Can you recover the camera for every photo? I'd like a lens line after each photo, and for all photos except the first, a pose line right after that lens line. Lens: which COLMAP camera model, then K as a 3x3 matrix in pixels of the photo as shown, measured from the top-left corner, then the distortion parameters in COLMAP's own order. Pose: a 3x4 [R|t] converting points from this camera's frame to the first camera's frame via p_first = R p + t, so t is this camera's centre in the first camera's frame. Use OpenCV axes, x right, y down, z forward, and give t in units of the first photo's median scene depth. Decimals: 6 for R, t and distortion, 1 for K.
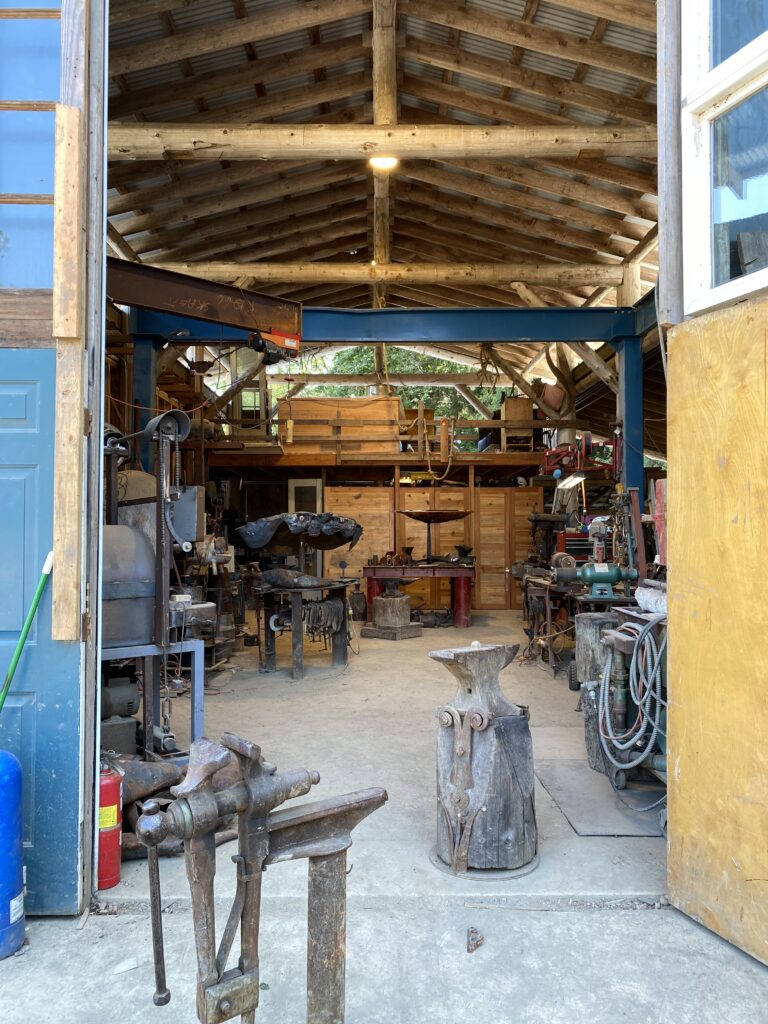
lens RADIAL K [[764.6, 0, 384.0], [0, 764.6, 512.0], [0, 0, 1]] dist [0.059749, 0.001629]
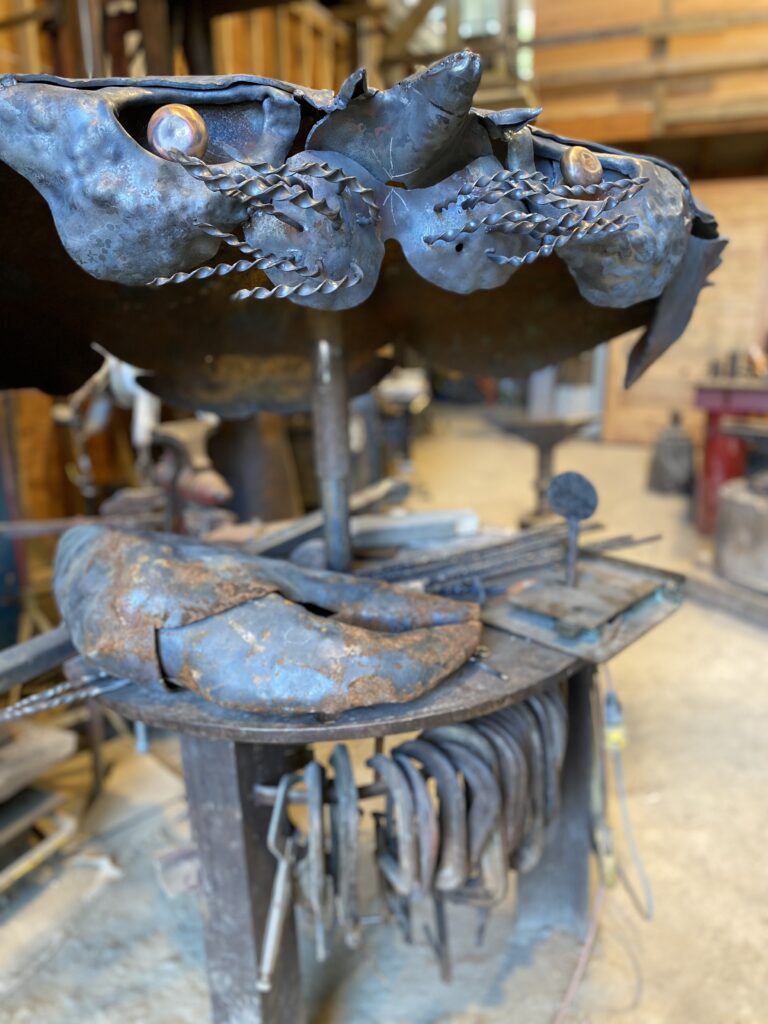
lens RADIAL K [[789.4, 0, 396.7], [0, 789.4, 511.4], [0, 0, 1]] dist [0.054427, -0.087814]
pose [[0.928459, 0.082206, -0.362223, -0.017378], [0.025298, 0.958941, 0.282475, 0.023421], [0.370571, -0.271430, 0.888258, 0.616704]]
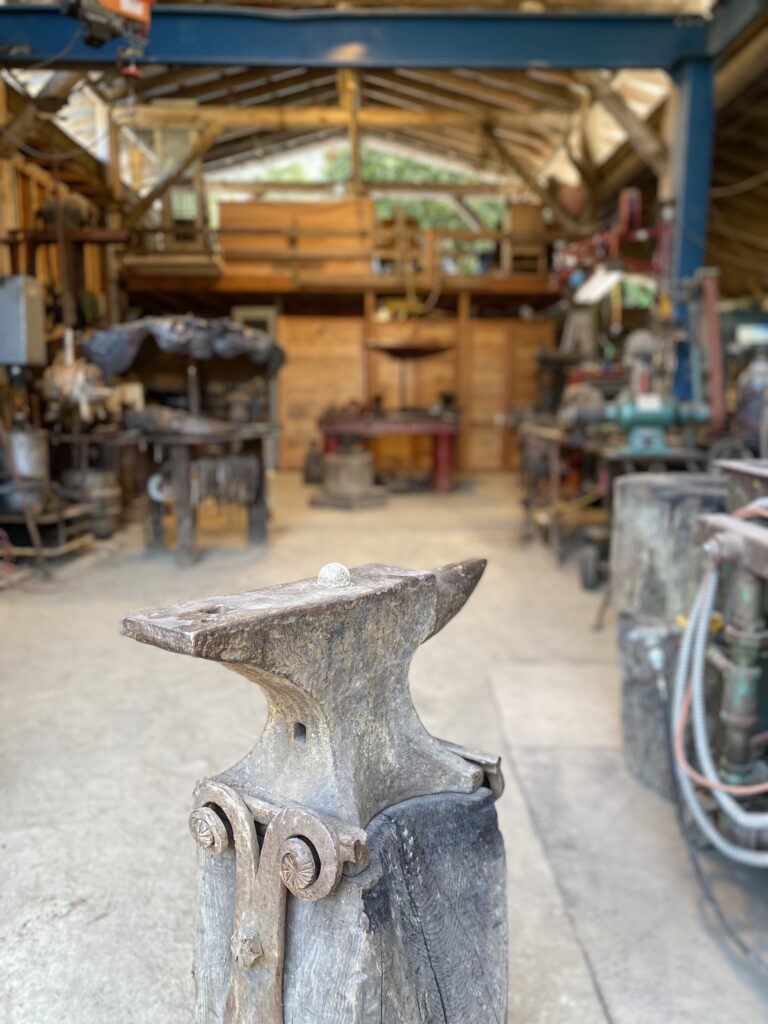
lens RADIAL K [[758.9, 0, 384.0], [0, 758.9, 512.0], [0, 0, 1]] dist [0.034352, 0.000576]
pose [[0.999948, 0.009420, -0.003789, 0.050283], [-0.008608, 0.984408, 0.175690, 0.034545], [0.005385, -0.175648, 0.984438, 0.254020]]
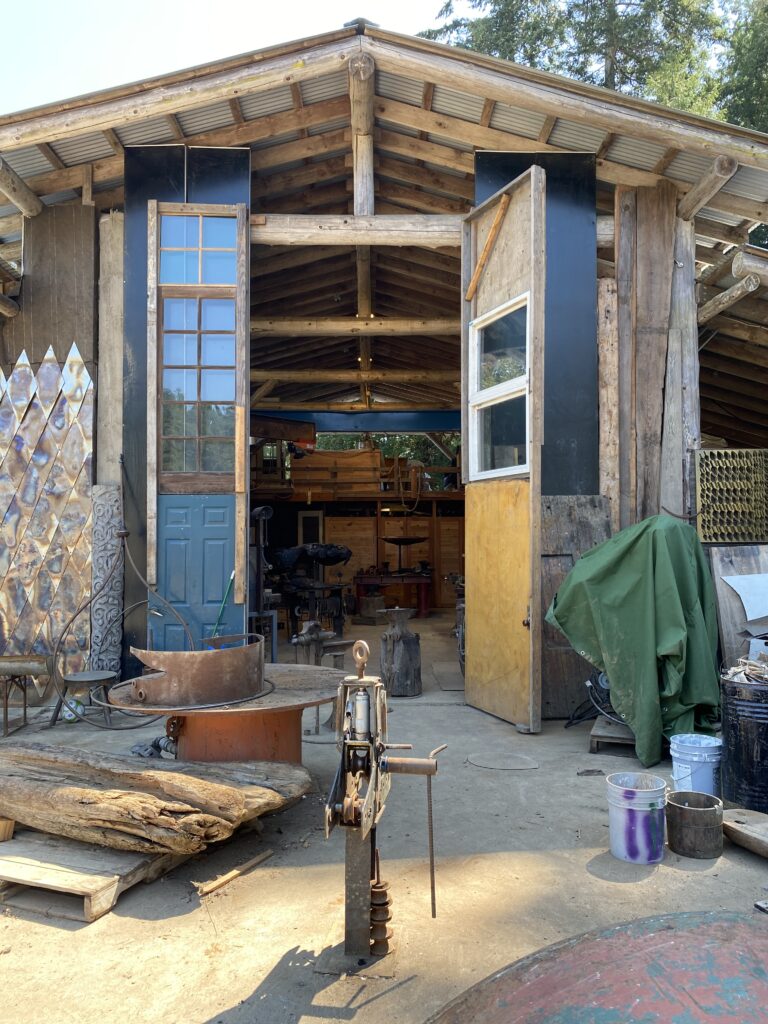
lens RADIAL K [[789.4, 0, 396.7], [0, 789.4, 511.4], [0, 0, 1]] dist [0.054427, -0.087814]
pose [[0.999735, -0.002874, 0.022859, 0.022463], [0.003124, 0.999936, -0.010914, -0.036818], [-0.022826, 0.010982, 0.999679, -0.528191]]
